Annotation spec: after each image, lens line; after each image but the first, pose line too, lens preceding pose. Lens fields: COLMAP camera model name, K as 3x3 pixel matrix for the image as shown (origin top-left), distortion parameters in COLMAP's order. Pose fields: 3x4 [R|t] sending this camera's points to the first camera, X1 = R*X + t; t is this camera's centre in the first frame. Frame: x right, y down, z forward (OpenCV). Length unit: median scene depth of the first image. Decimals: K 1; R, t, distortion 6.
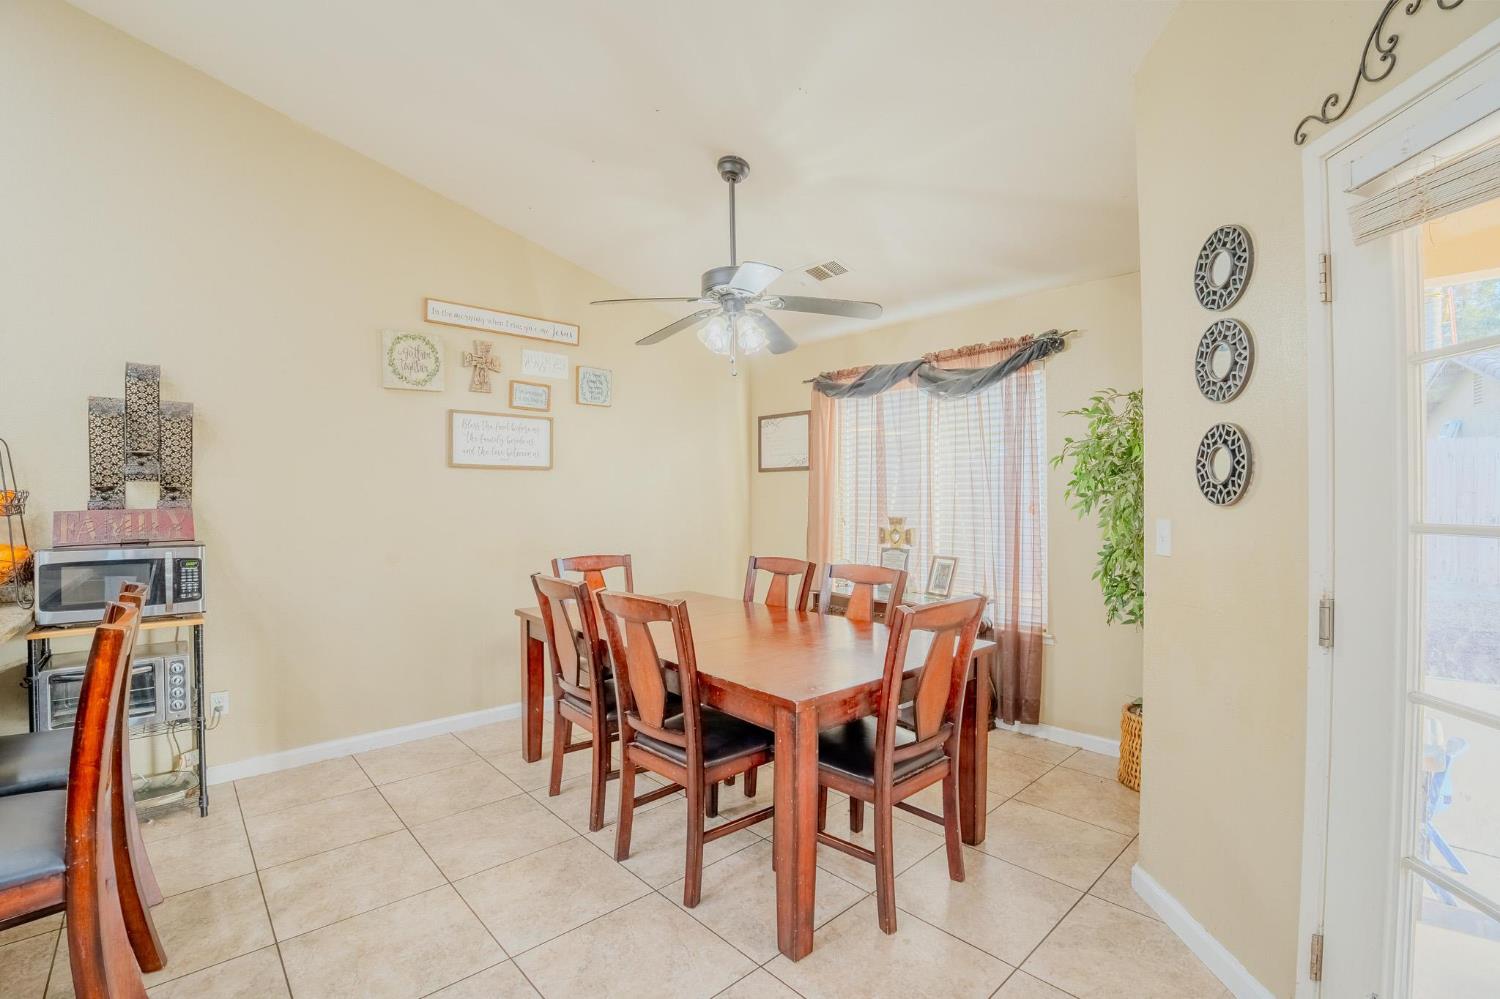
lens RADIAL K [[660.4, 0, 750.0], [0, 660.4, 499.5], [0, 0, 1]] dist [-0.071389, 0.015804]
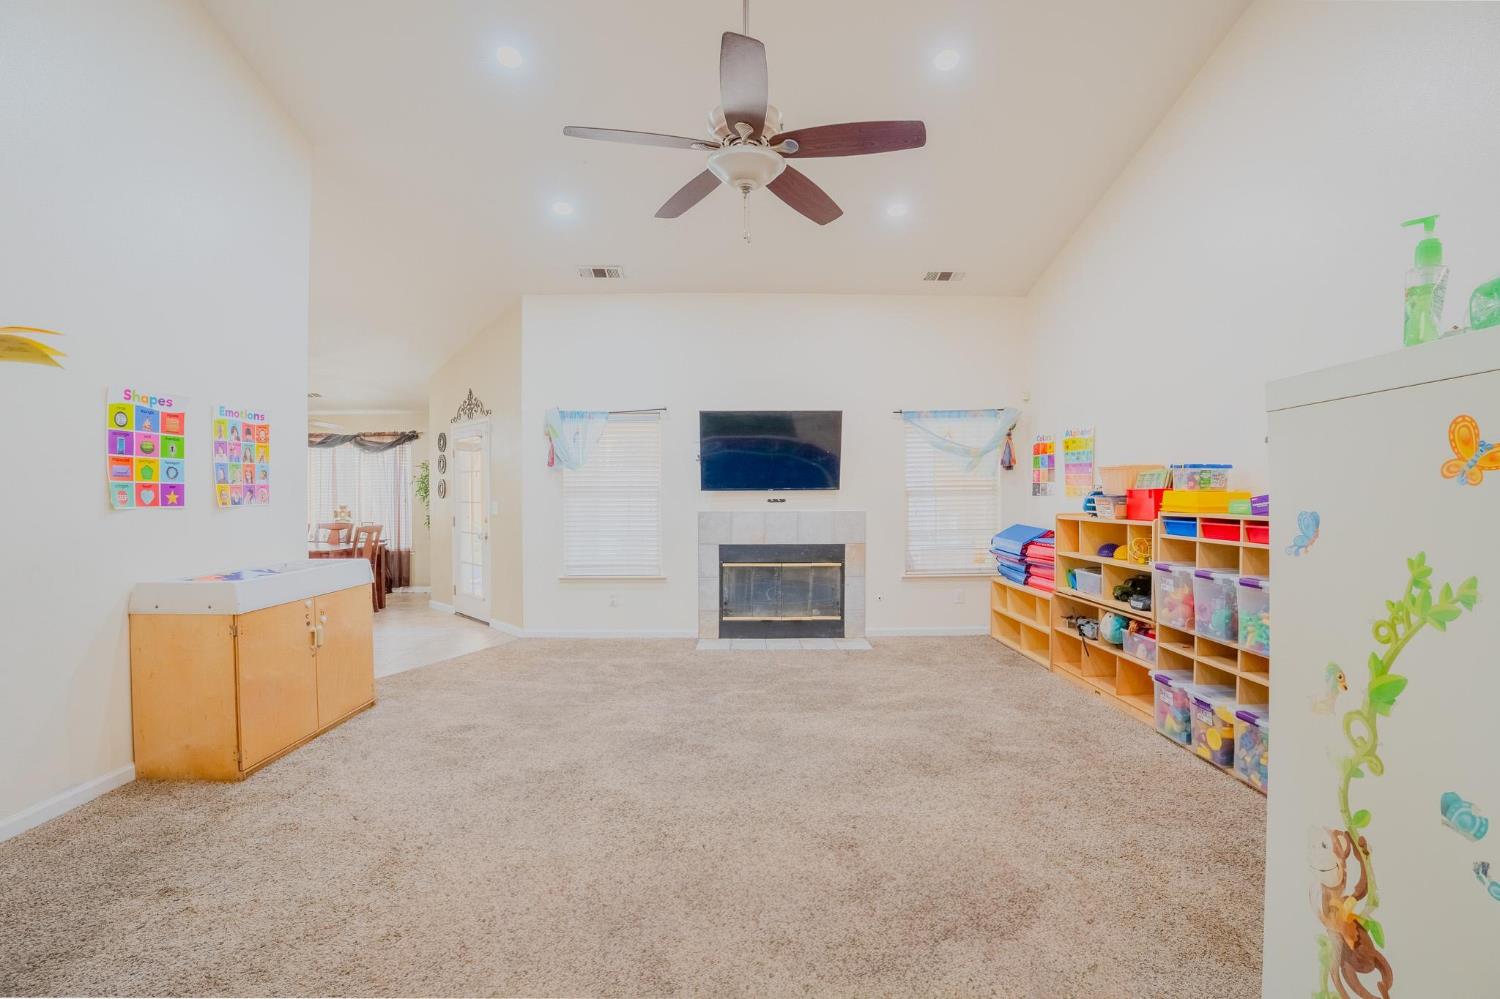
lens RADIAL K [[664.2, 0, 750.0], [0, 664.2, 499.5], [0, 0, 1]] dist [-0.073261, 0.017448]
pose [[0.670597, -0.004346, 0.741809, -0.685923], [0.001667, 0.999989, 0.004352, 0.000624], [-0.741820, -0.001681, 0.670597, -2.125552]]
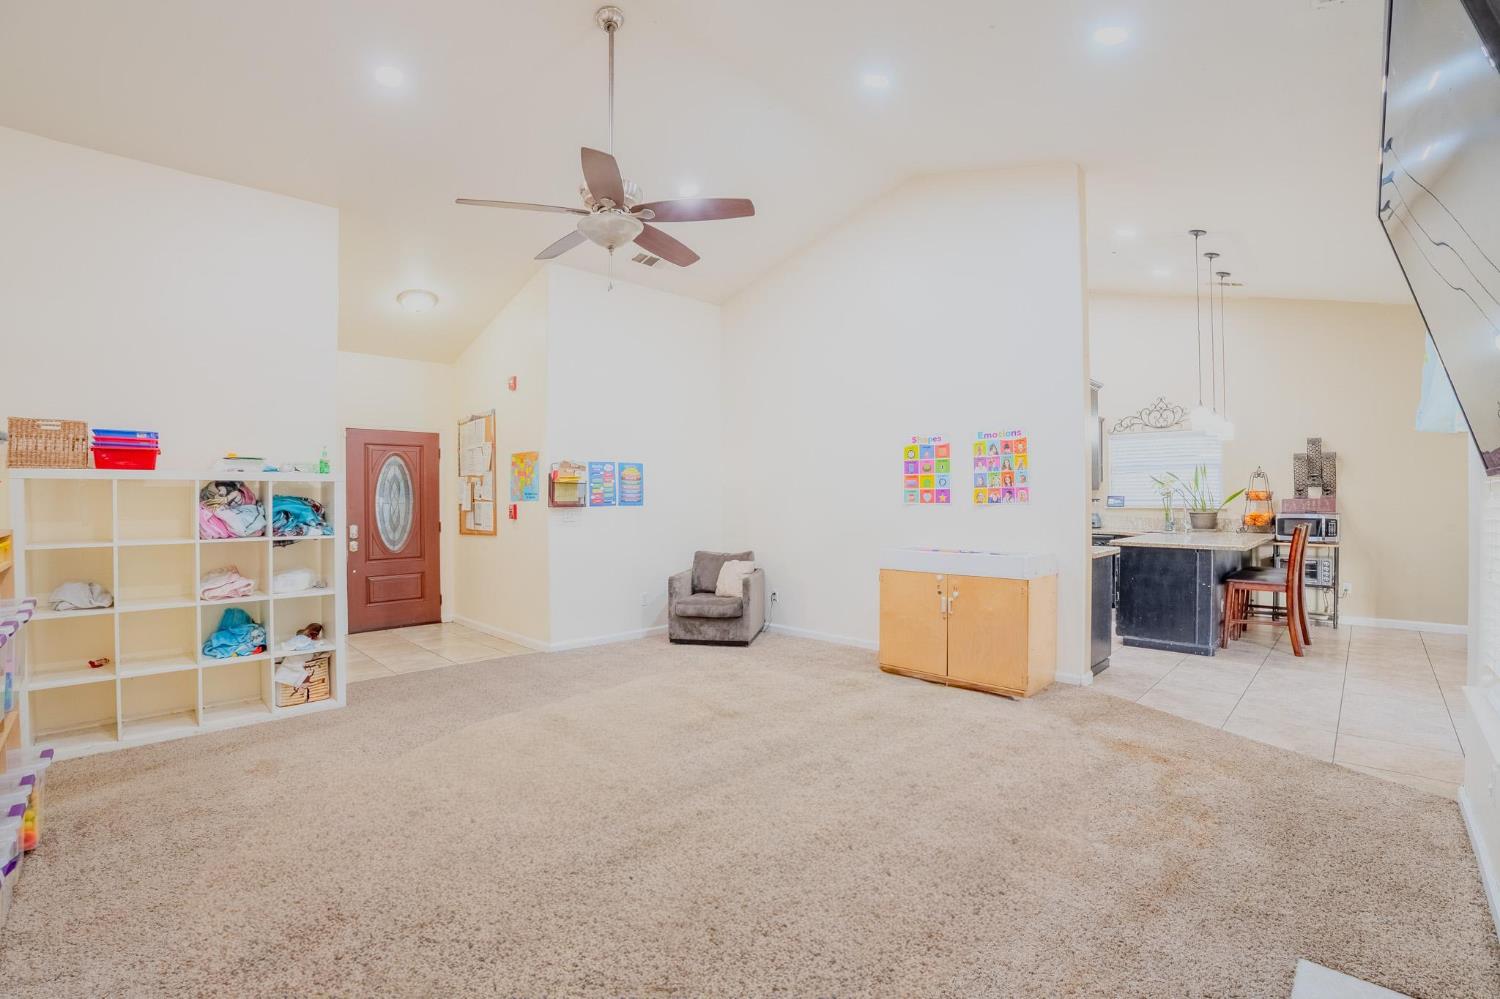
lens RADIAL K [[664.2, 0, 750.0], [0, 664.2, 499.5], [0, 0, 1]] dist [-0.073261, 0.017448]
pose [[0.044188, 0.003315, -0.999018, 1.317201], [0.007189, 0.999968, 0.003636, -0.005436], [0.998997, -0.007343, 0.044163, -1.232547]]
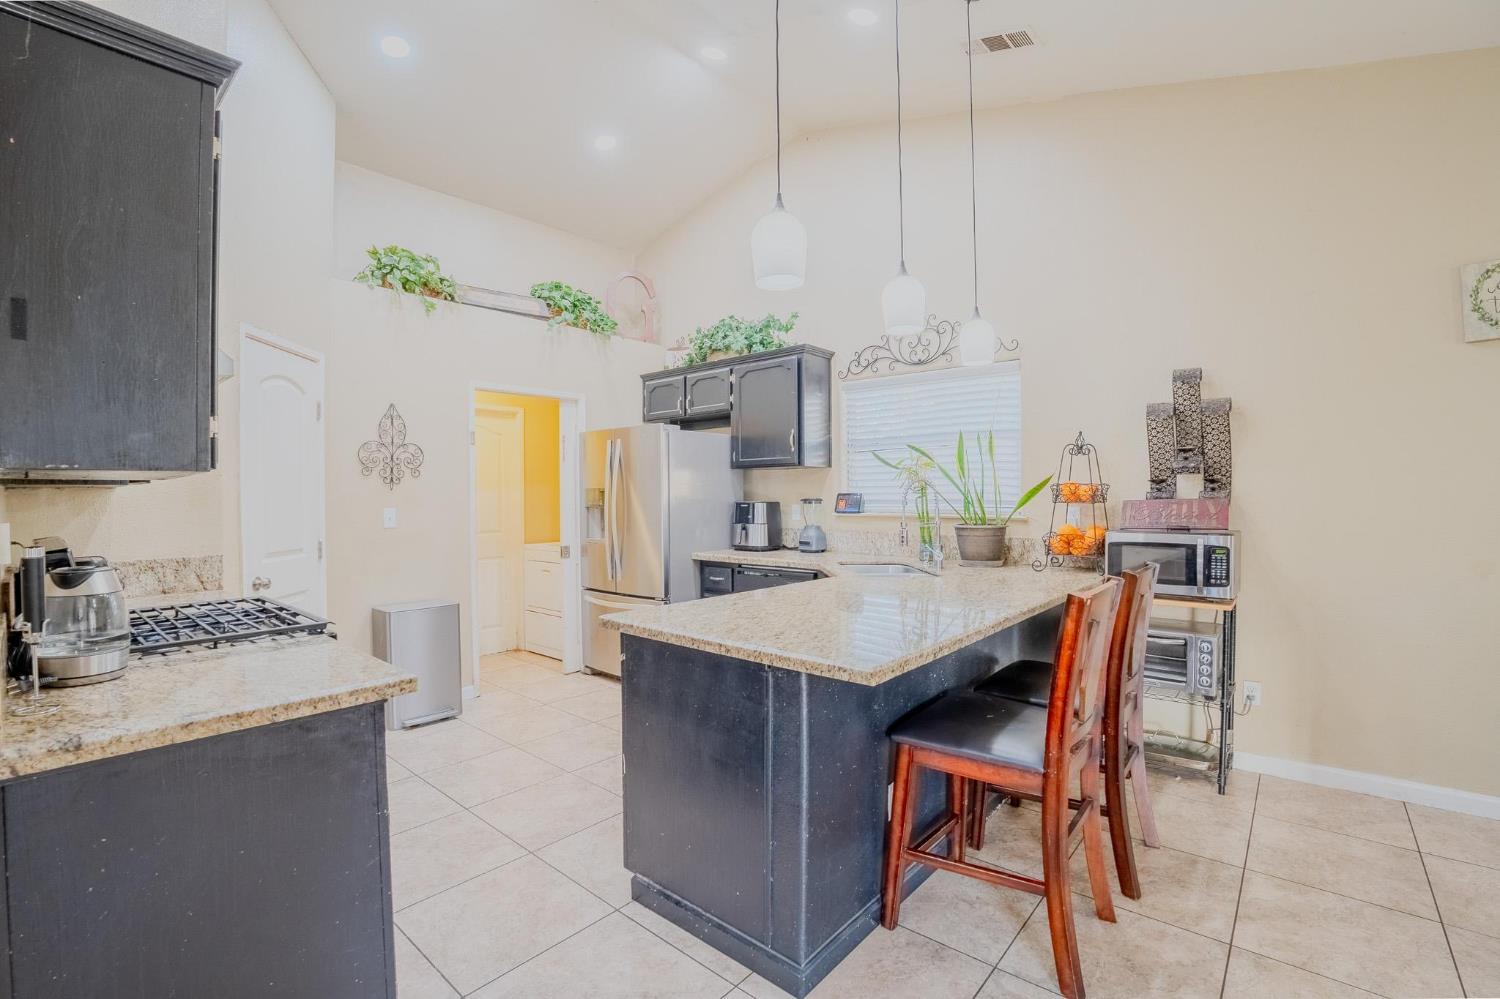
lens RADIAL K [[664.2, 0, 750.0], [0, 664.2, 499.5], [0, 0, 1]] dist [-0.073261, 0.017448]
pose [[0.105806, 0.009077, -0.994345, 0.084487], [0.006908, 0.999927, 0.009863, -0.000570], [0.994363, -0.007913, 0.105736, 0.099505]]
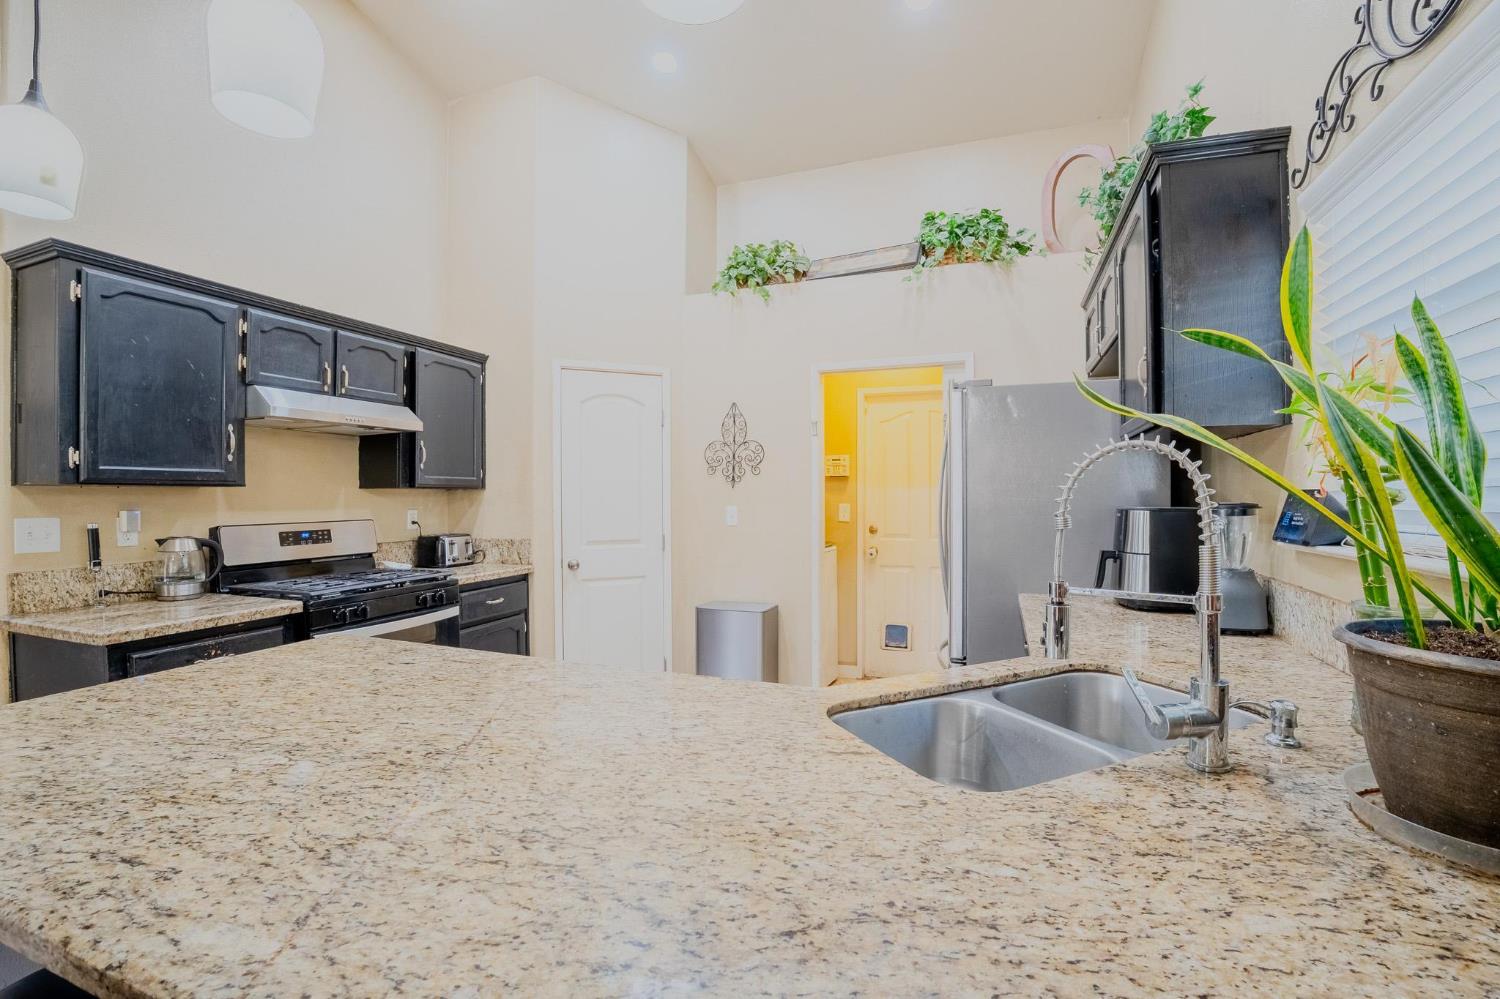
lens RADIAL K [[664.2, 0, 750.0], [0, 664.2, 499.5], [0, 0, 1]] dist [-0.073261, 0.017448]
pose [[-0.895355, 0.009999, -0.445240, -0.780552], [0.007295, 0.999943, 0.007786, 0.000748], [0.445293, 0.003723, -0.895377, 0.789021]]
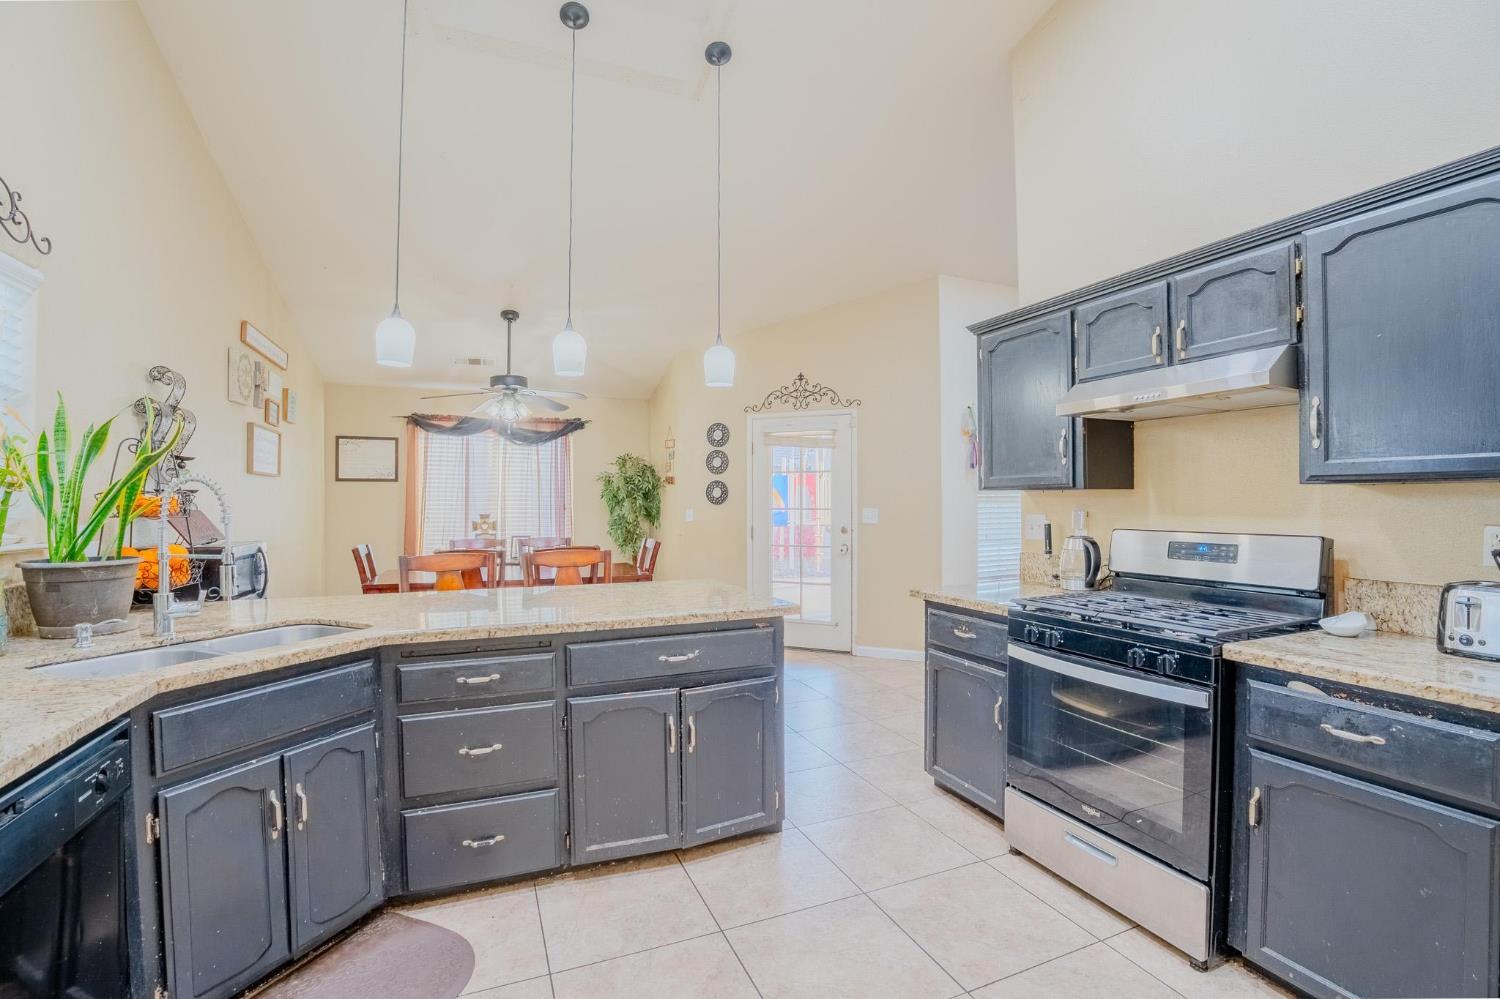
lens RADIAL K [[664.2, 0, 750.0], [0, 664.2, 499.5], [0, 0, 1]] dist [-0.073261, 0.017448]
pose [[0.345348, 0.005188, 0.938460, -1.571067], [0.002141, 0.999978, -0.006316, 0.003762], [-0.938472, 0.004190, 0.345329, -0.243793]]
